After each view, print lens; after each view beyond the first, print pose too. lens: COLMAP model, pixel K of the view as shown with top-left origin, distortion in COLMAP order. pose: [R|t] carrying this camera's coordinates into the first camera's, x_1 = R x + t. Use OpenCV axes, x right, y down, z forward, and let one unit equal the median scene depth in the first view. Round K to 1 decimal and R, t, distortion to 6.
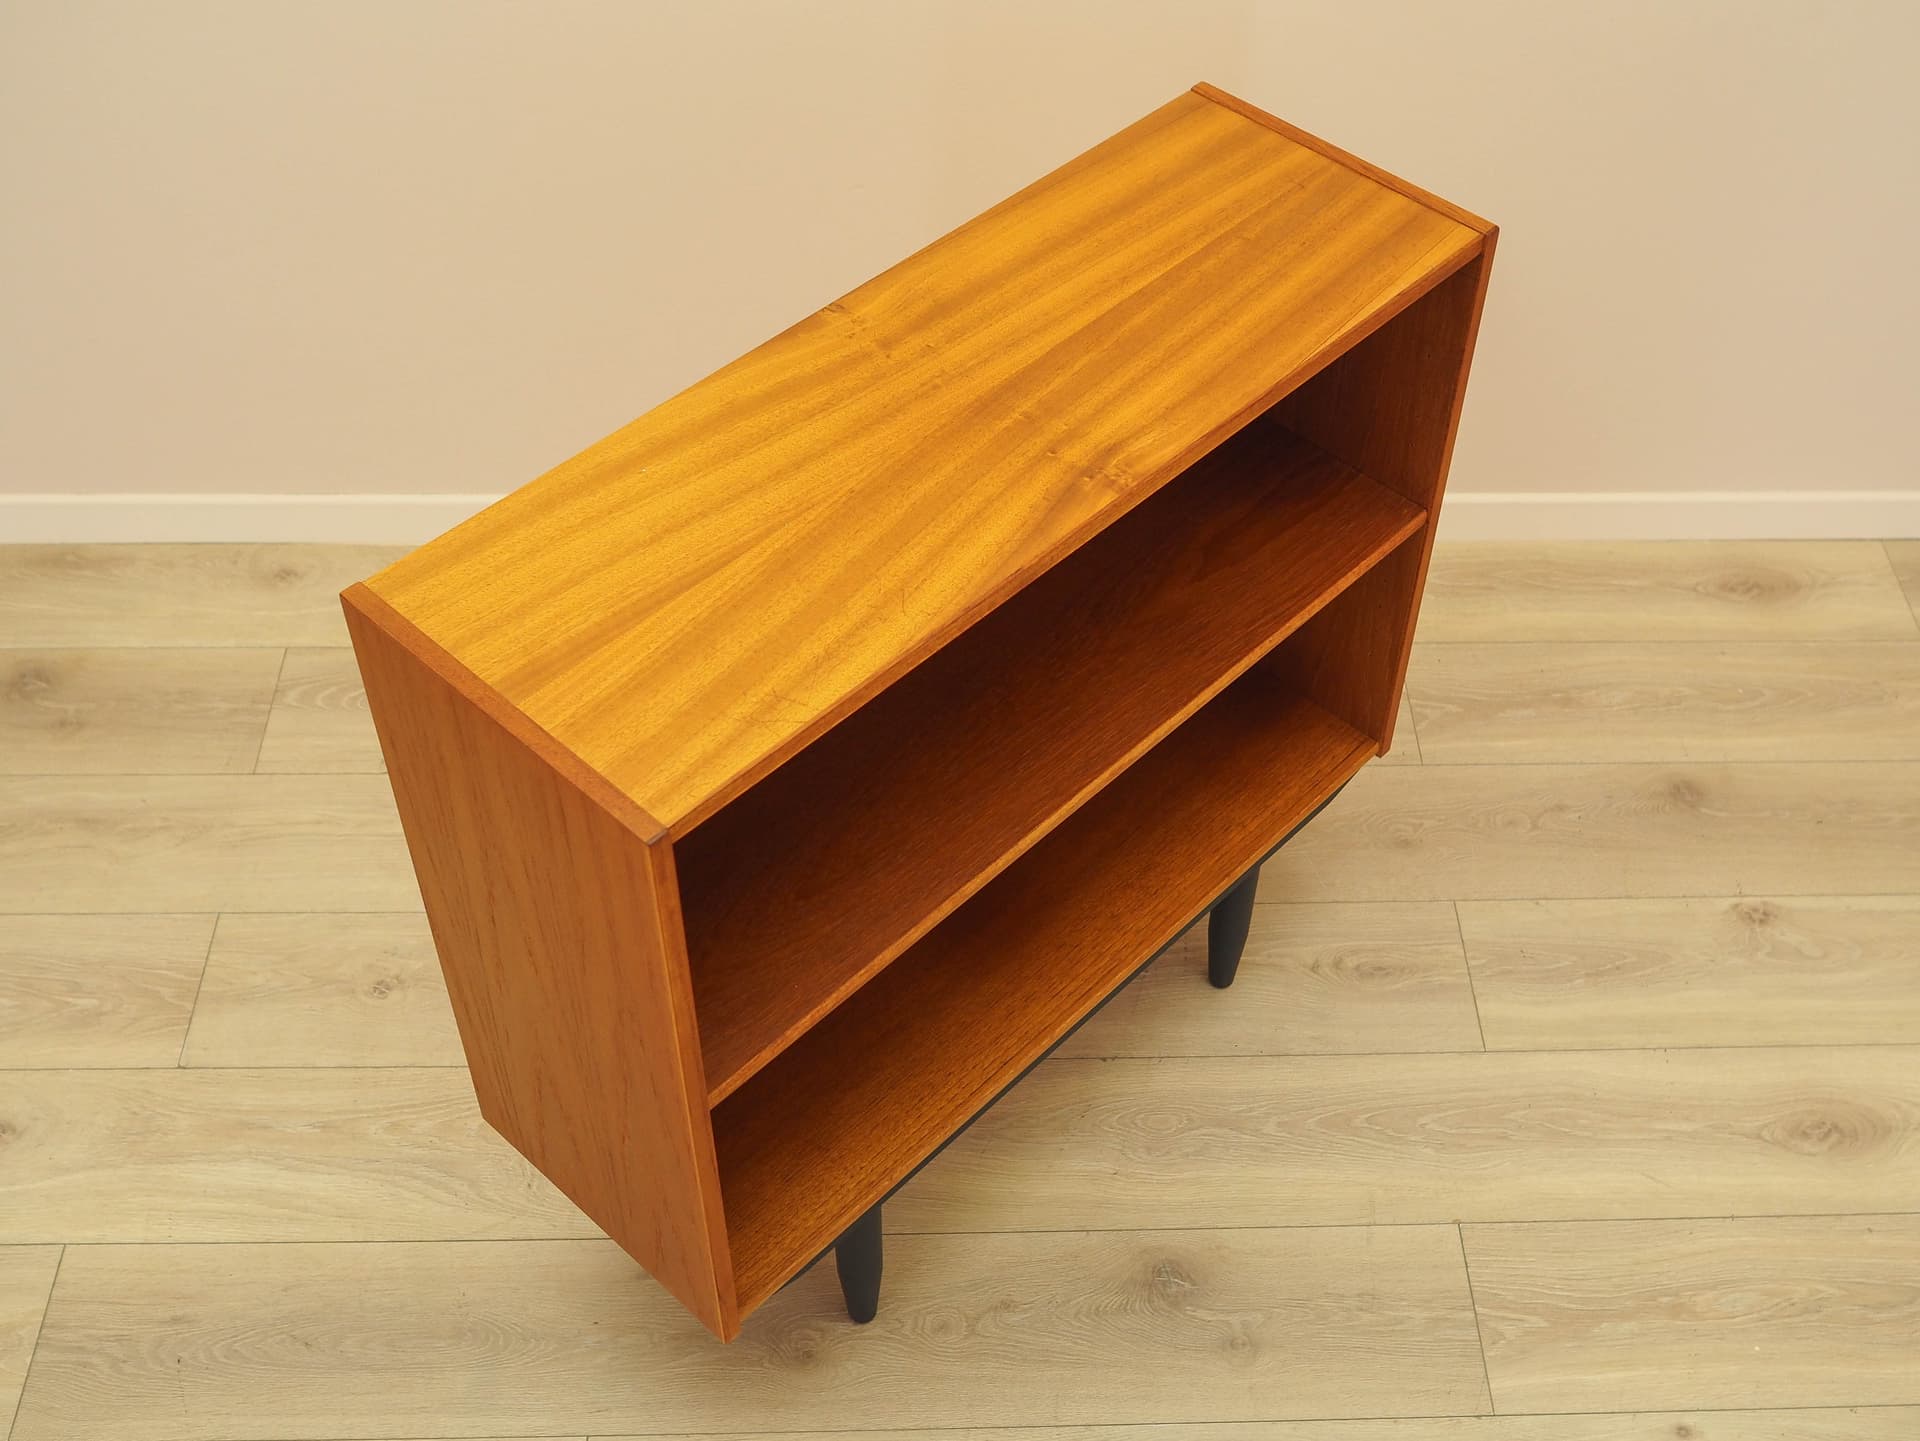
lens RADIAL K [[2195.5, 0, 994.9], [0, 2195.5, 742.1], [0, 0, 1]] dist [-0.030453, 0.000000]
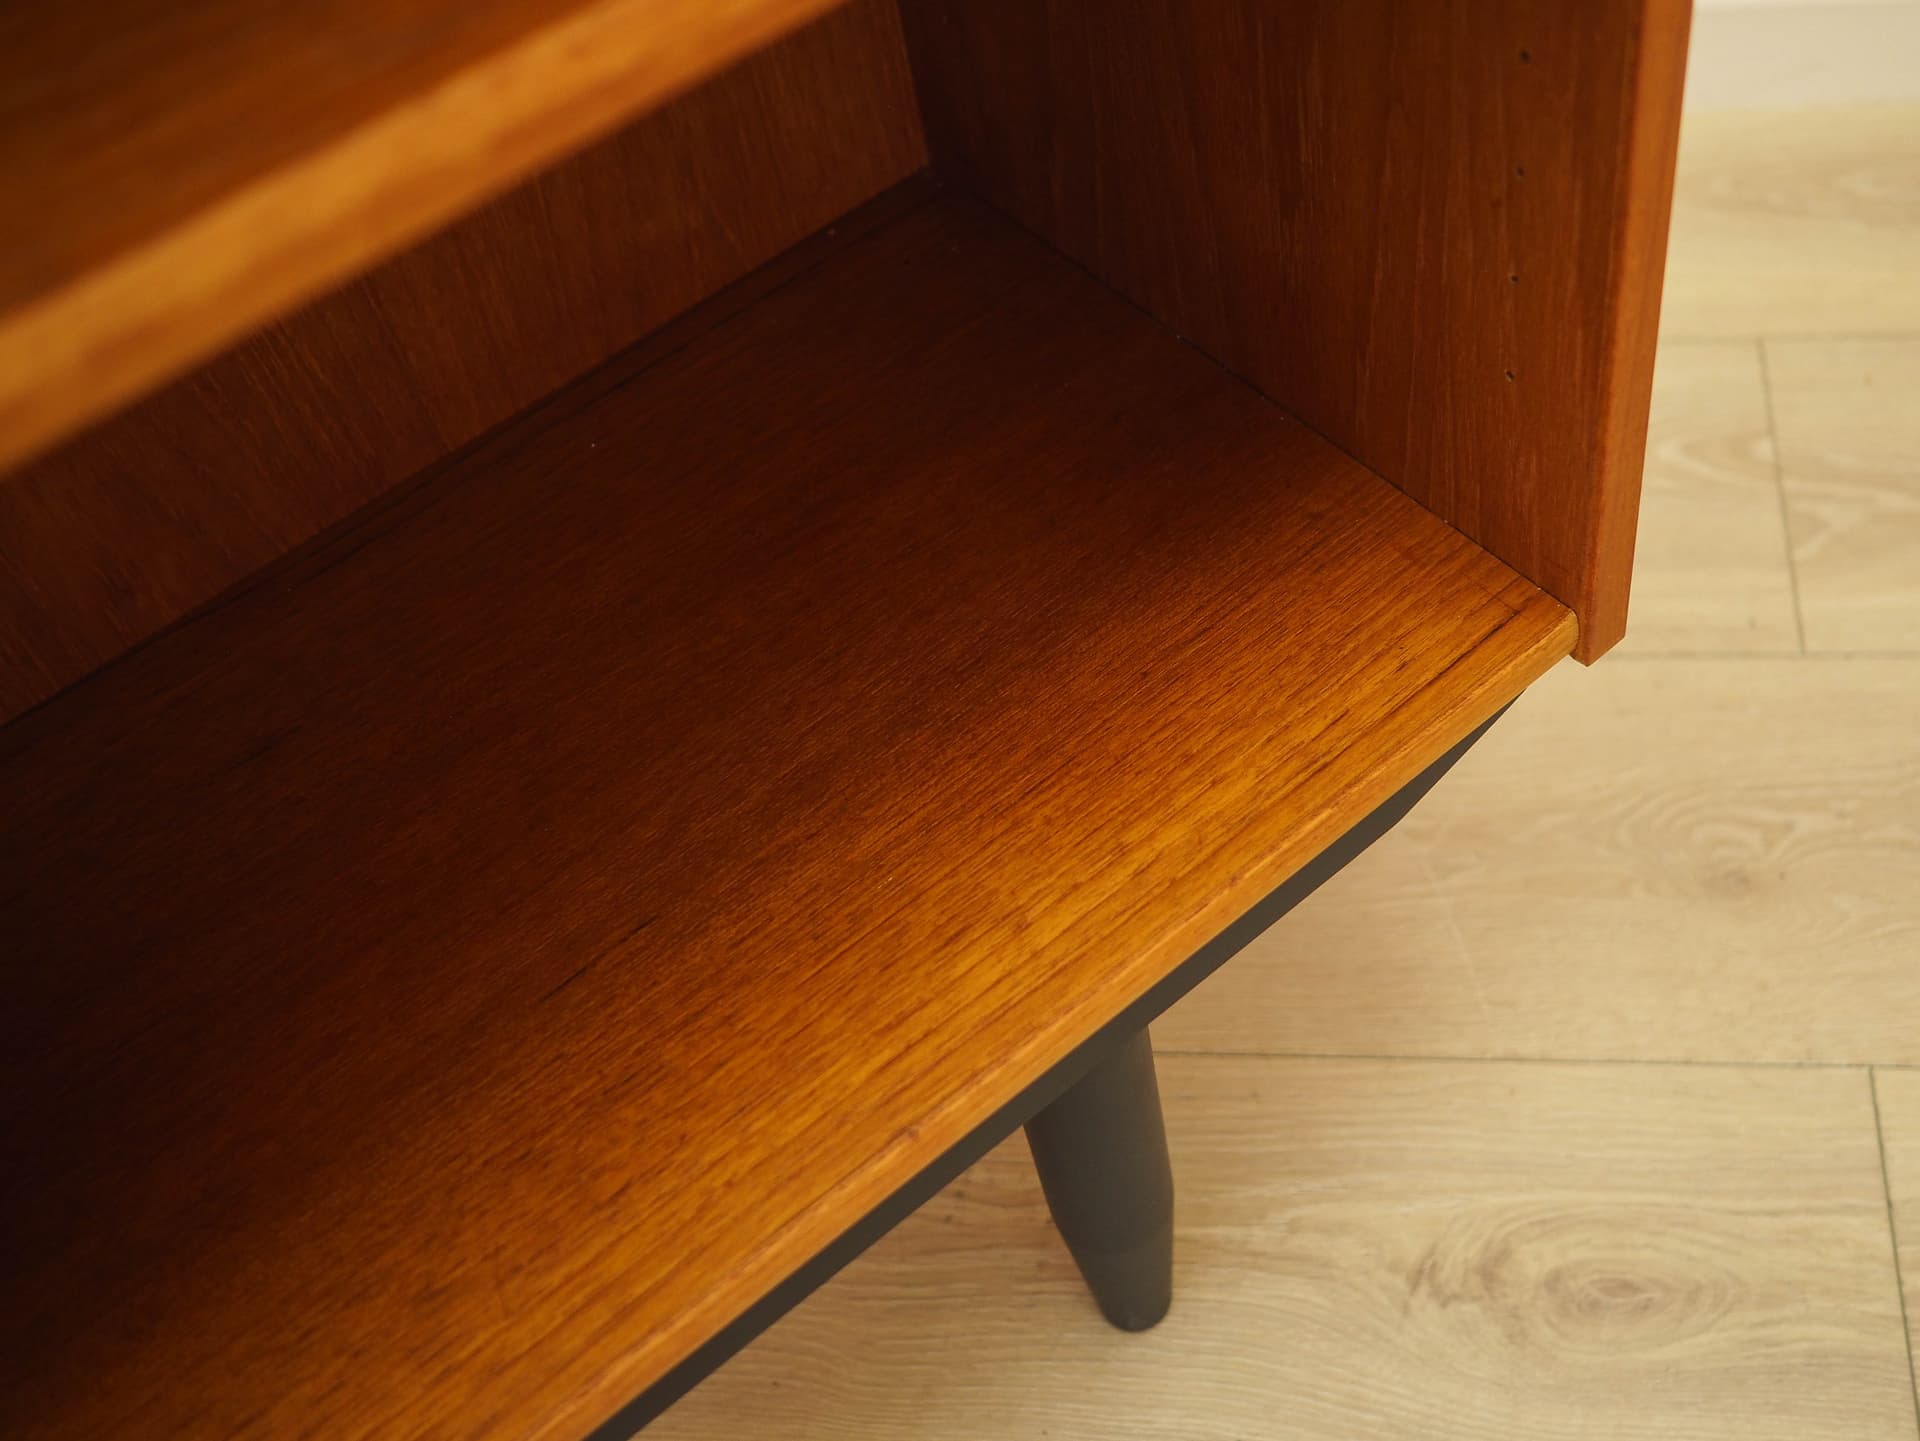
lens RADIAL K [[2195.5, 0, 1042.6], [0, 2195.5, 714.7], [0, 0, 1]] dist [-0.030453, 0.000000]
pose [[0.981528, 0.009148, -0.191099, 0.167655], [0.004056, 0.997637, 0.068590, -0.006382], [0.191275, -0.068098, 0.979171, 0.735954]]
